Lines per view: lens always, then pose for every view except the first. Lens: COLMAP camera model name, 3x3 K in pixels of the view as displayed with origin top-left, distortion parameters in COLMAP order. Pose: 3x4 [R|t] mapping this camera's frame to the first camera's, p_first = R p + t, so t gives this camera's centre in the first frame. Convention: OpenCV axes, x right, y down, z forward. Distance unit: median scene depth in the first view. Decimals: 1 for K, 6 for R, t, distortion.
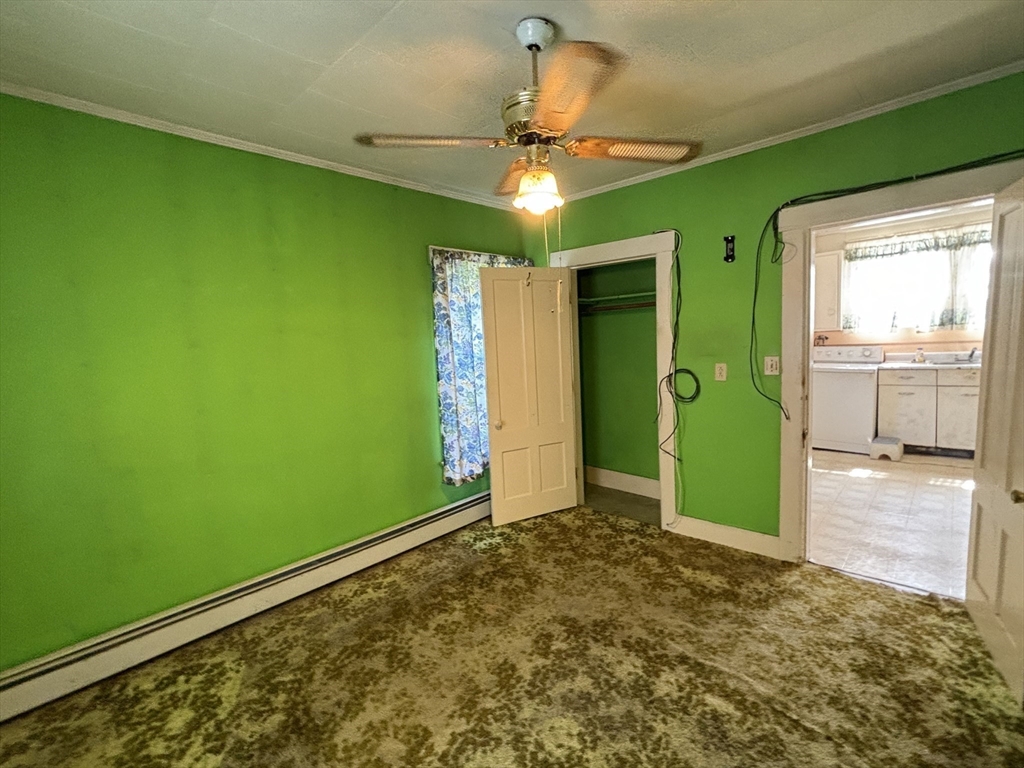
lens RADIAL K [[475.0, 0, 512.0], [0, 475.0, 384.0], [0, 0, 1]] dist [0.014583, -0.000310]
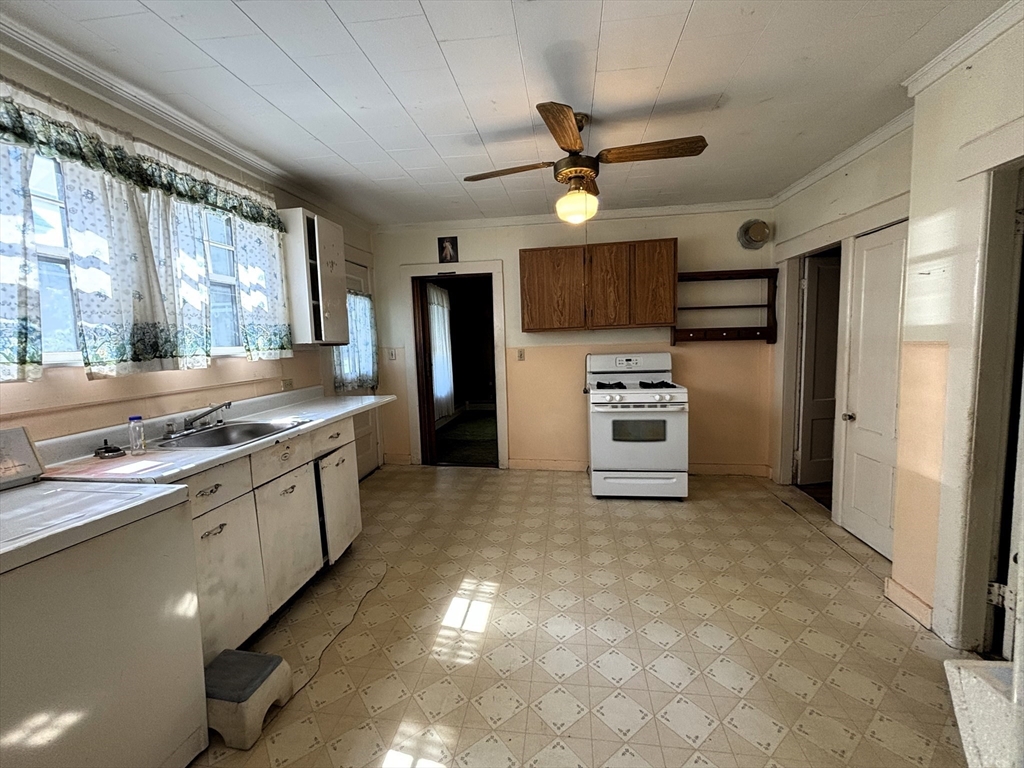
lens RADIAL K [[432.7, 0, 512.0], [0, 432.7, 384.0], [0, 0, 1]] dist [-0.000065, 0.000192]
pose [[-0.575343, -0.011056, 0.817838, 0.622488], [0.140741, 0.983656, 0.112307, -0.153039], [-0.805713, 0.179718, -0.564383, 1.499393]]
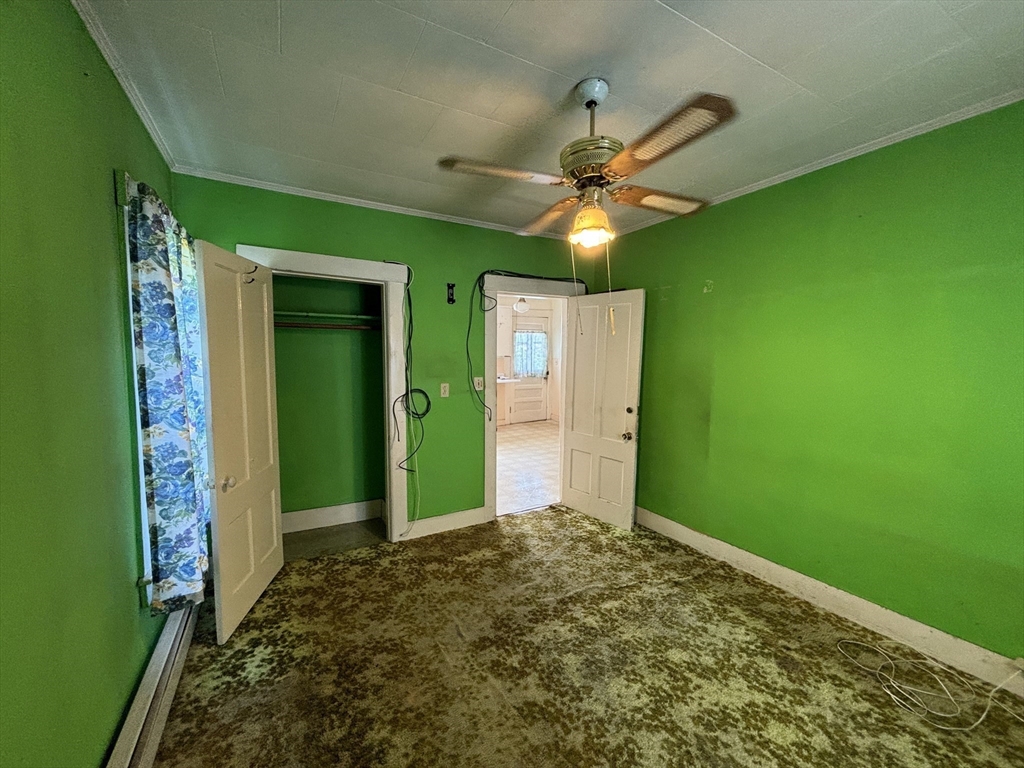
lens RADIAL K [[418.0, 0, 512.0], [0, 418.0, 384.0], [0, 0, 1]] dist [0.020012, 0.000109]
pose [[0.303489, -0.021340, 0.952596, -0.525254], [0.073528, 0.997293, -0.001084, -0.026112], [-0.949994, 0.070372, 0.304236, 0.488404]]
